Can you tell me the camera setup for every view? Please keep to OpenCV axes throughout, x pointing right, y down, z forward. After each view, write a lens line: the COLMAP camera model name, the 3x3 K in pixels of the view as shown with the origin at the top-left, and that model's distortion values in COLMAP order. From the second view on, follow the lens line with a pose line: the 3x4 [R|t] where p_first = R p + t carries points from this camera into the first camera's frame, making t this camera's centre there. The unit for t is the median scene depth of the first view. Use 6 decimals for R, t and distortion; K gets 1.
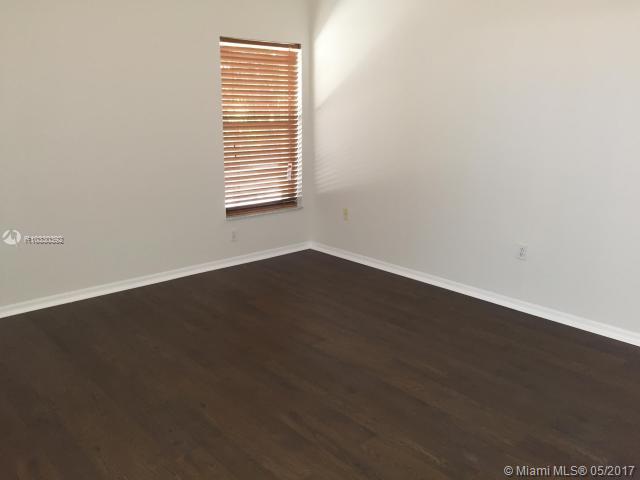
lens RADIAL K [[548.0, 0, 321.7], [0, 548.0, 241.8], [0, 0, 1]] dist [0.070727, -0.089792]
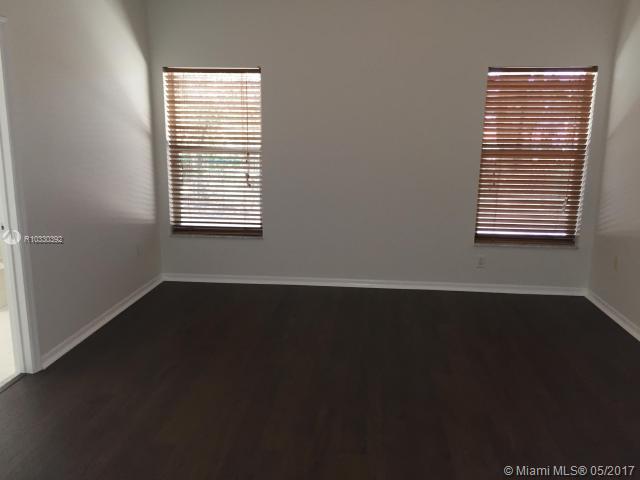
lens RADIAL K [[548.0, 0, 322.7], [0, 548.0, 239.0], [0, 0, 1]] dist [0.070727, -0.089792]
pose [[0.680843, 0.147322, -0.717461, 0.342502], [-0.185652, 0.982284, 0.025523, -0.024113], [0.708510, 0.115821, 0.696131, 0.091896]]
